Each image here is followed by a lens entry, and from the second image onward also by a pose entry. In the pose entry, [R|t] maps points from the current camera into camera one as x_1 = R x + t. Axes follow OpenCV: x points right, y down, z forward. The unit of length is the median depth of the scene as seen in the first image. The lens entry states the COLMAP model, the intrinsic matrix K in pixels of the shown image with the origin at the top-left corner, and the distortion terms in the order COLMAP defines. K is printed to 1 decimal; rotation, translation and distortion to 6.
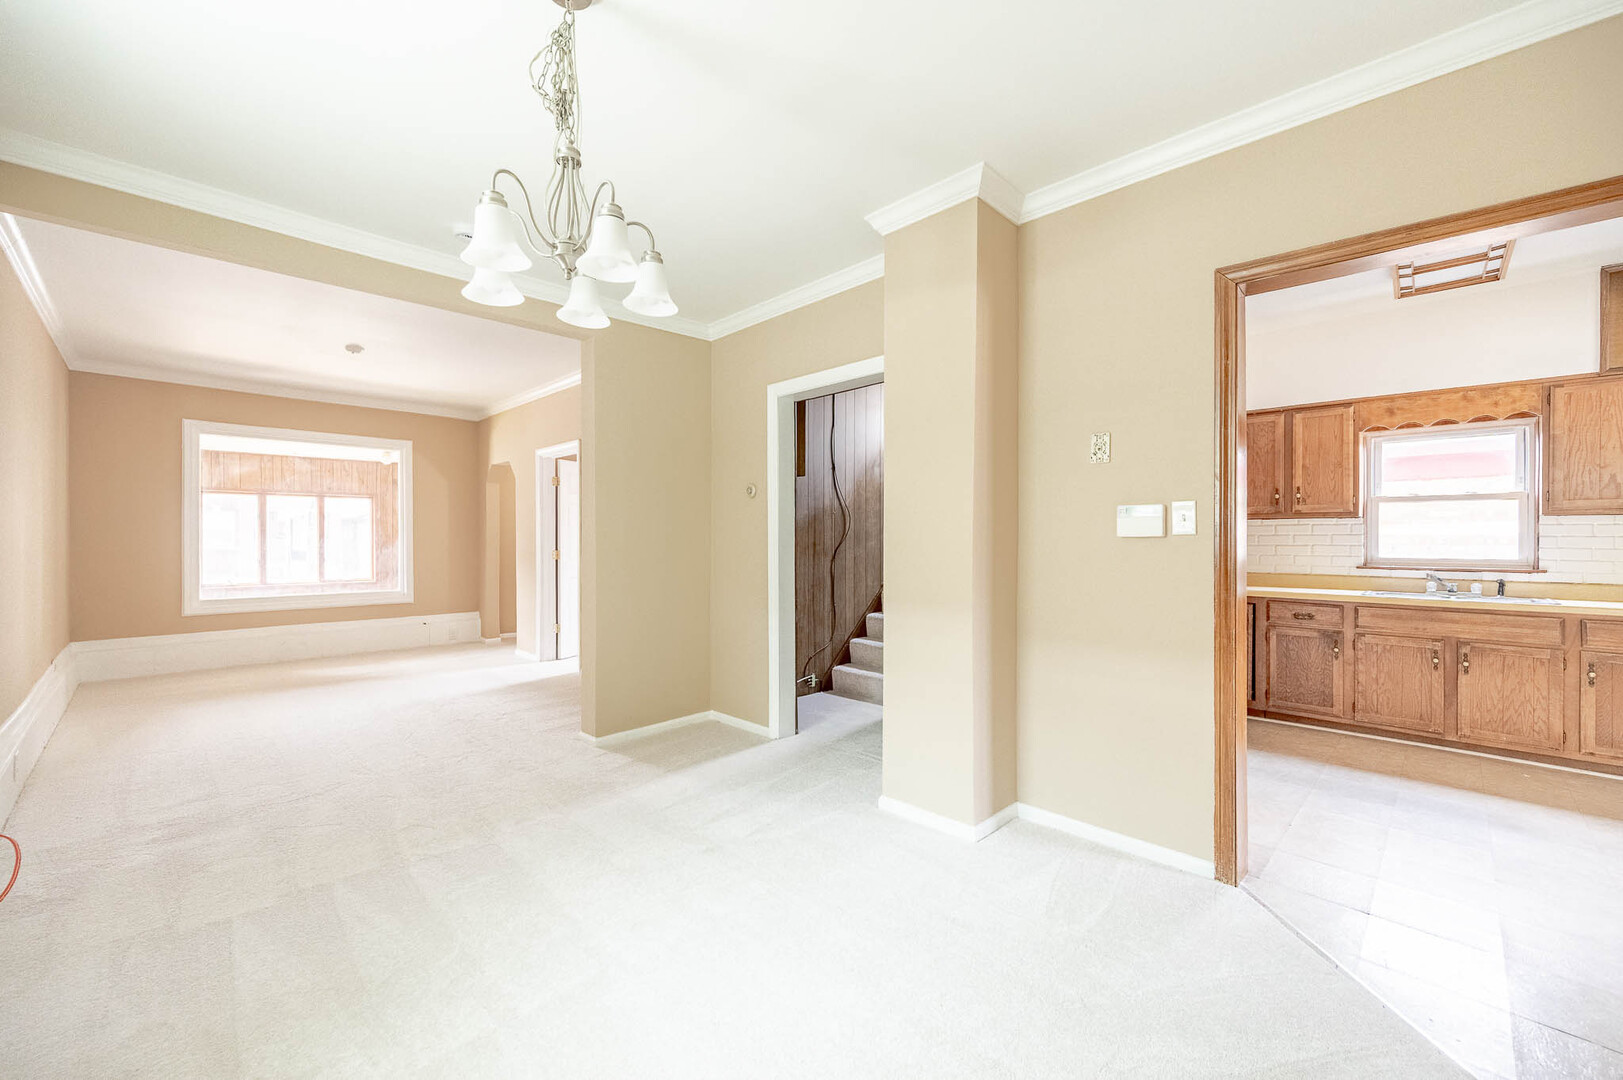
lens RADIAL K [[653.7, 0, 813.6], [0, 653.7, 540.5], [0, 0, 1]] dist [-0.000593, -0.000496]
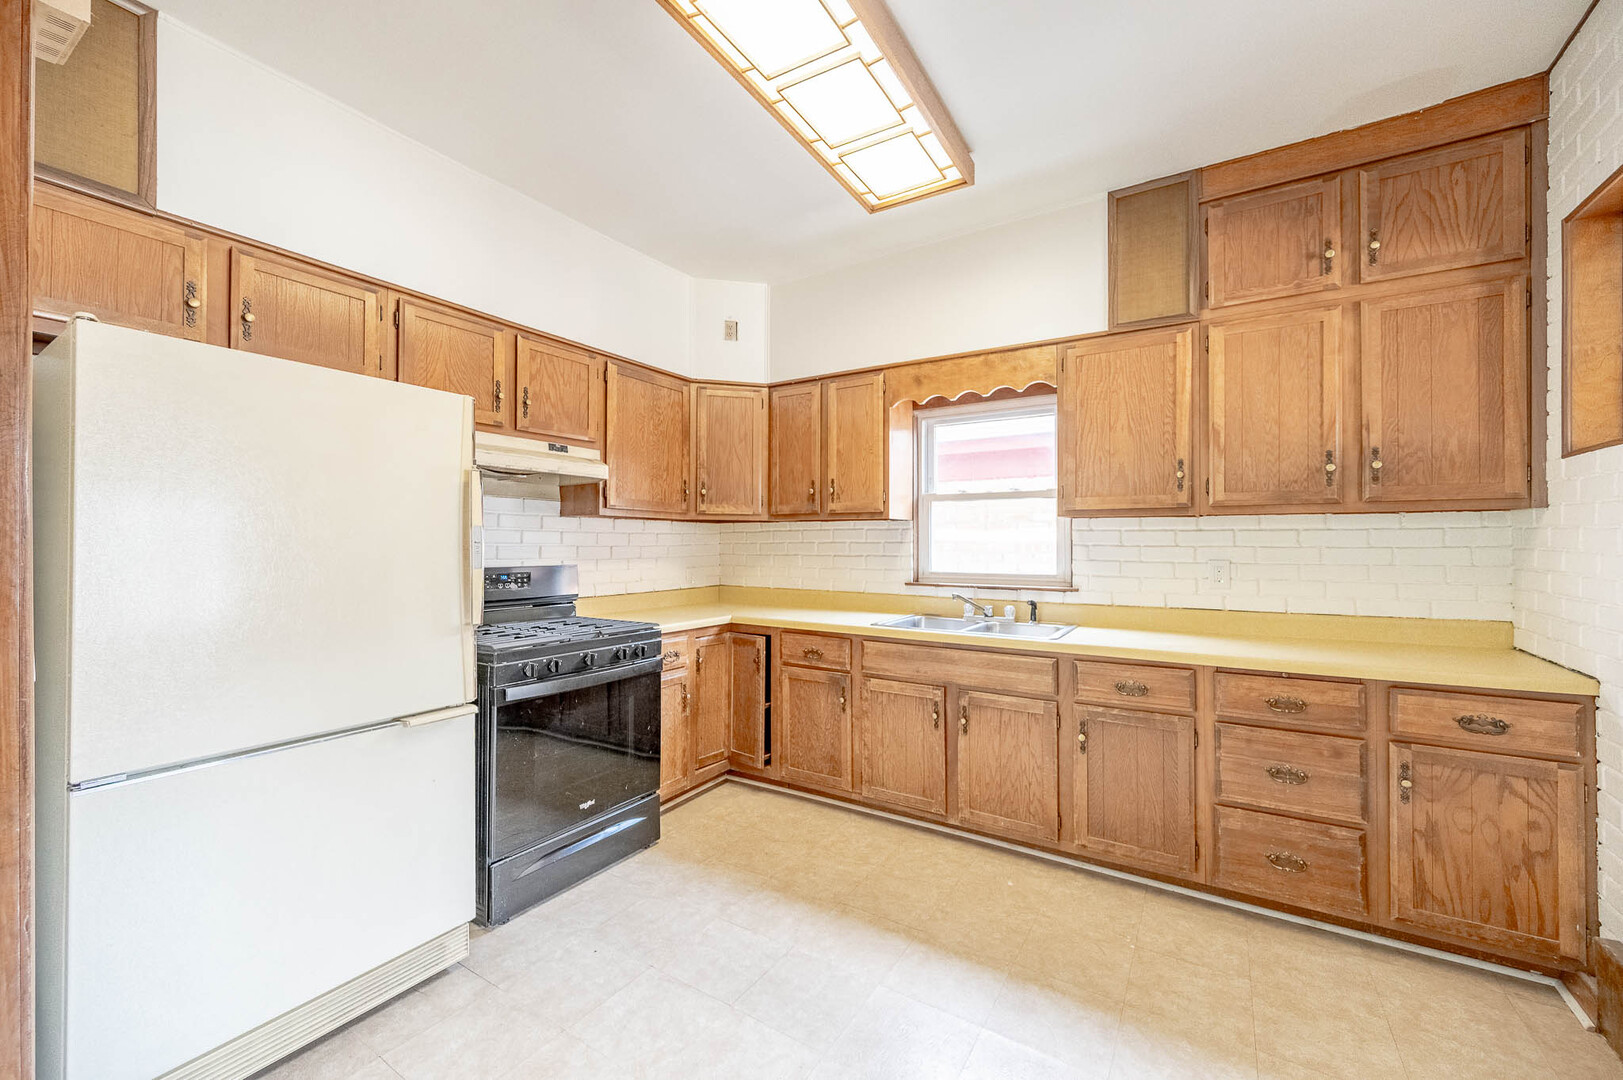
lens RADIAL K [[653.7, 0, 807.1], [0, 653.7, 539.5], [0, 0, 1]] dist [-0.000593, -0.000496]
pose [[0.973355, 0.003711, 0.229273, 0.612140], [-0.001315, 0.999943, -0.010605, -0.004190], [-0.229299, 0.010021, 0.973304, 0.304777]]
